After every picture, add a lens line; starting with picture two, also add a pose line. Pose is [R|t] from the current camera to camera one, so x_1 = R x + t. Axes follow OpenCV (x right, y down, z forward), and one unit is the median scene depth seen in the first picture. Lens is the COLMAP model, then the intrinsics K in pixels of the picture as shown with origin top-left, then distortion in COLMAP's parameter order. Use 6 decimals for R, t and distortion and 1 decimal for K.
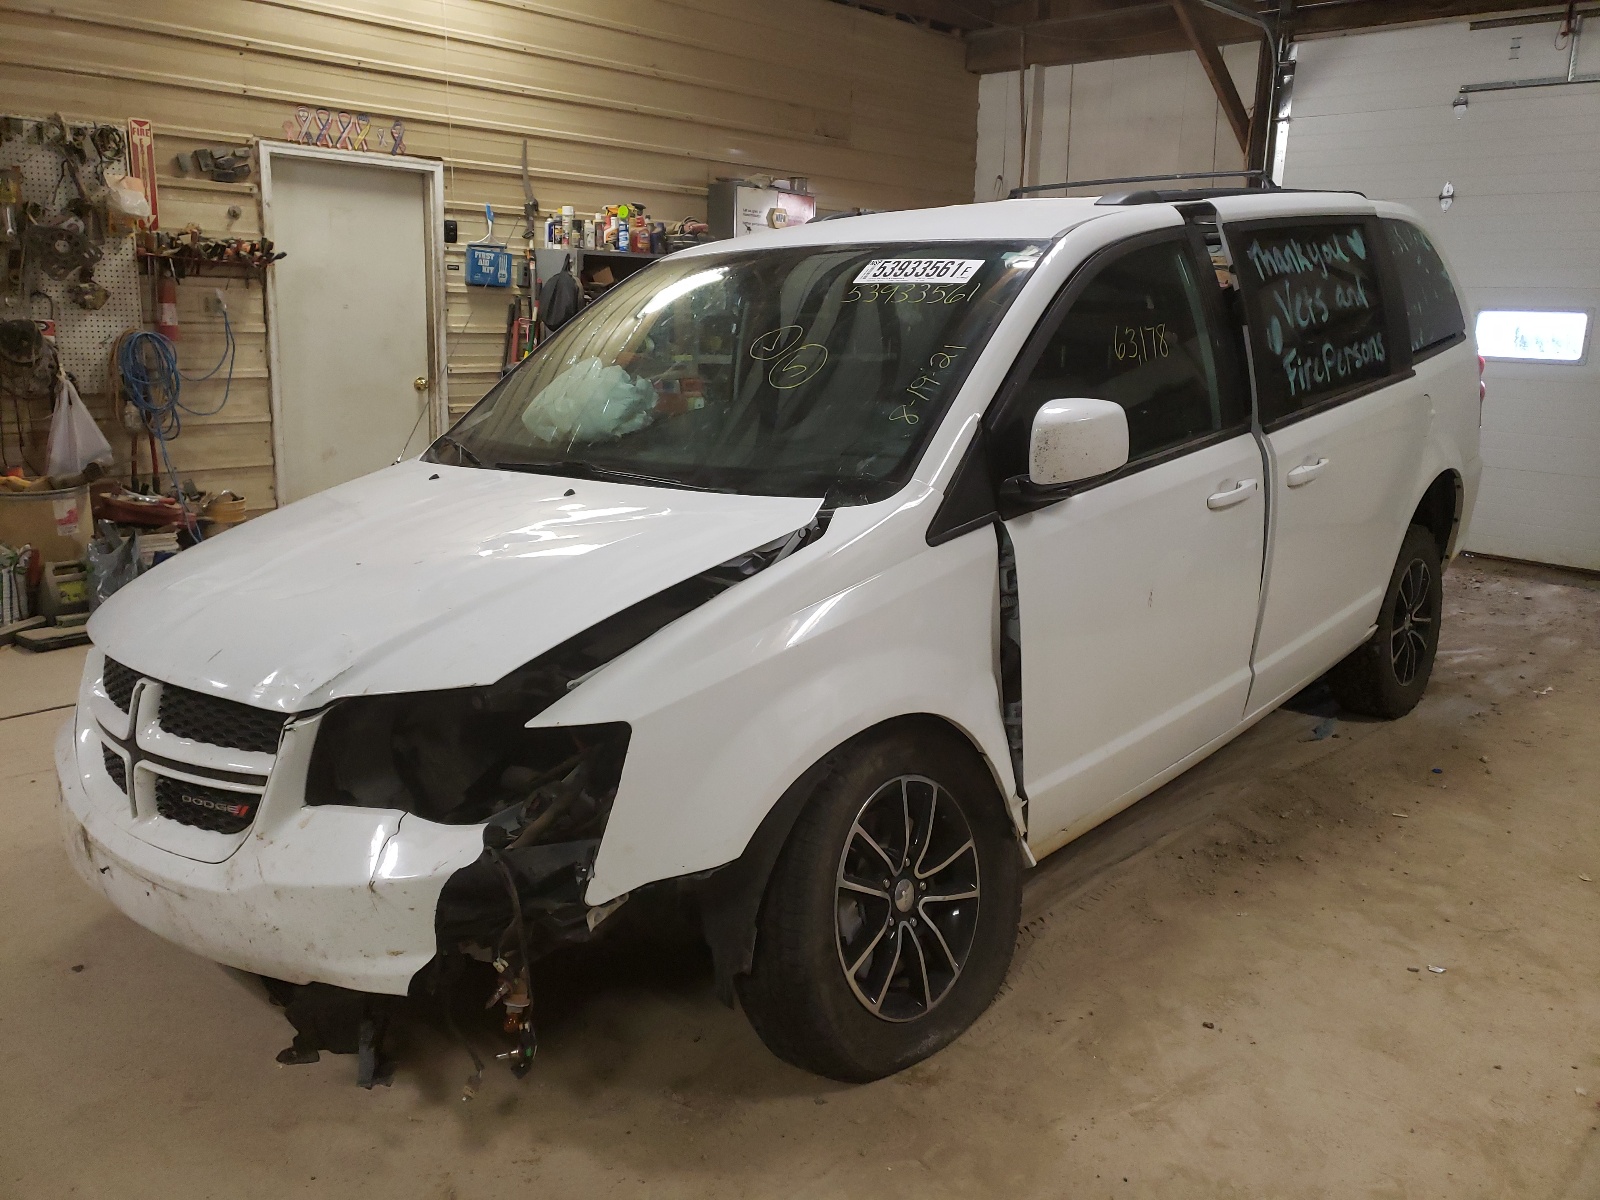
lens RADIAL K [[1399.3, 0, 802.9], [0, 1399.3, 596.2], [0, 0, 1]] dist [0.014020, 0.020105]
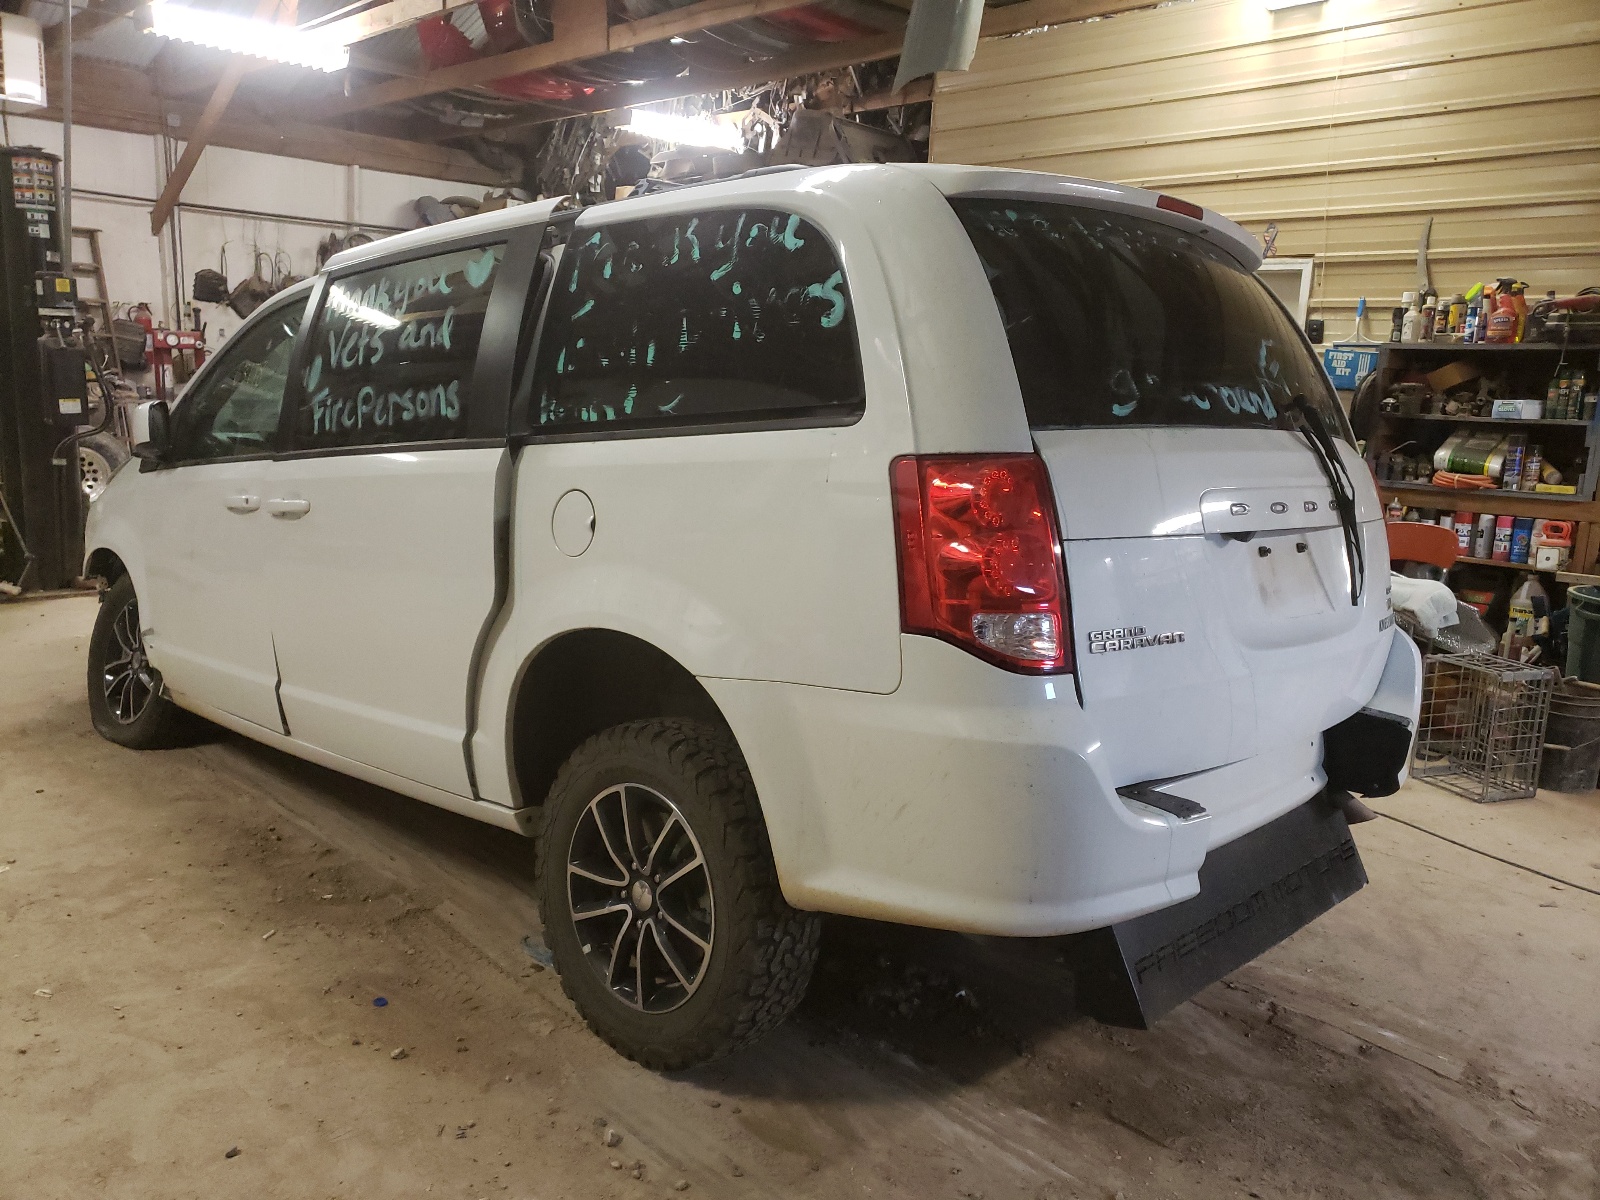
lens RADIAL K [[1399.3, 0, 802.9], [0, 1399.3, 603.7], [0, 0, 1]] dist [0.014020, 0.020105]
pose [[-0.124598, 0.129020, -0.983783, 1.166039], [-0.249461, 0.955587, 0.156917, -0.242351], [0.960336, 0.264967, -0.086878, 1.300440]]
